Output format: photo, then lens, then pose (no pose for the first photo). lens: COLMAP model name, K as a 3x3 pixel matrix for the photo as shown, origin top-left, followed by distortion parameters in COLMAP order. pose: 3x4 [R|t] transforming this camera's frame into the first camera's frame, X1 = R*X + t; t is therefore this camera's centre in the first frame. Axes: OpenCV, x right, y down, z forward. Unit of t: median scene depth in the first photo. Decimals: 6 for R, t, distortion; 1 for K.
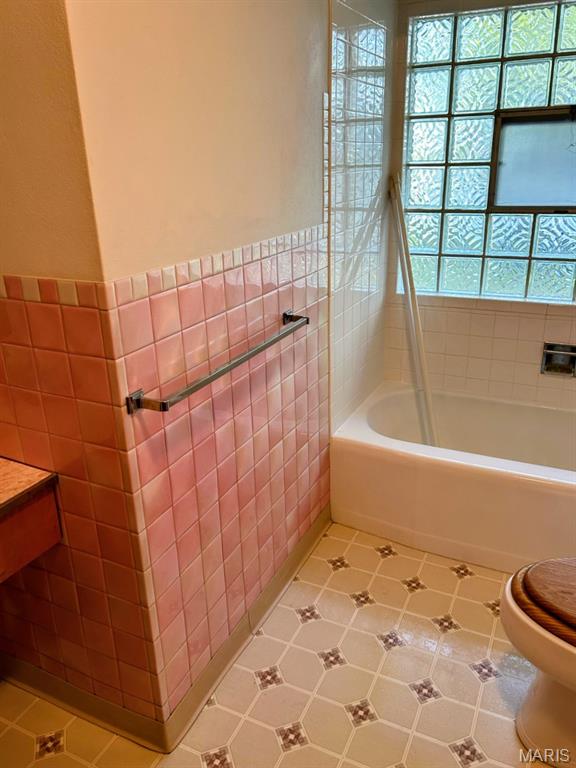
lens RADIAL K [[591.3, 0, 293.0], [0, 591.3, 381.7], [0, 0, 1]] dist [0.036544, -0.036493]
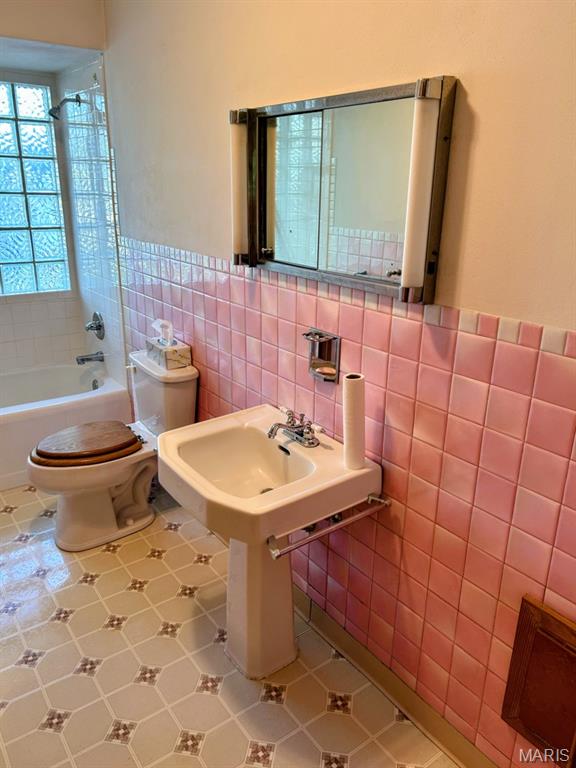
lens RADIAL K [[591.3, 0, 293.0], [0, 591.3, 381.7], [0, 0, 1]] dist [0.036544, -0.036493]
pose [[0.484845, -0.261985, 0.834440, -0.391505], [0.282768, 0.949796, 0.133903, 0.086686], [-0.827628, 0.171031, 0.534585, -0.322762]]
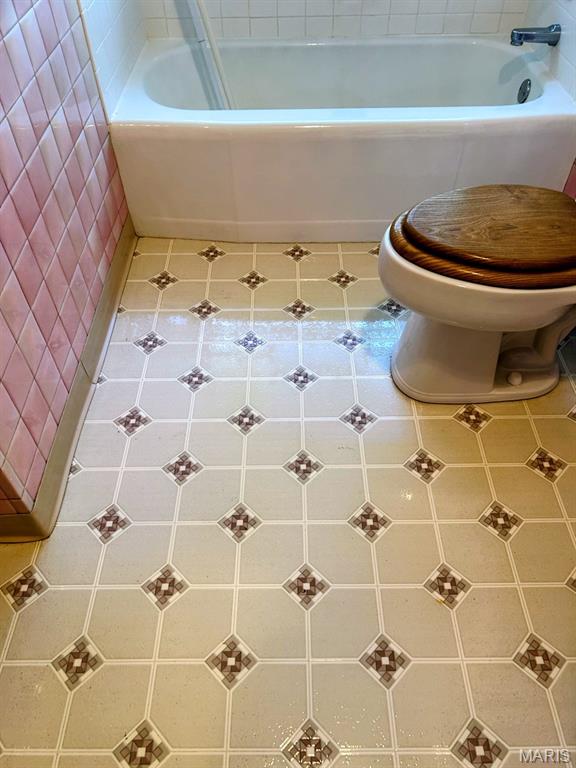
lens RADIAL K [[591.3, 0, 293.0], [0, 591.3, 381.7], [0, 0, 1]] dist [0.036544, -0.036493]
pose [[0.903154, -0.309447, 0.297582, -0.056020], [0.143251, 0.870643, 0.470594, 0.065644], [-0.404712, -0.382390, 0.830654, 0.181095]]
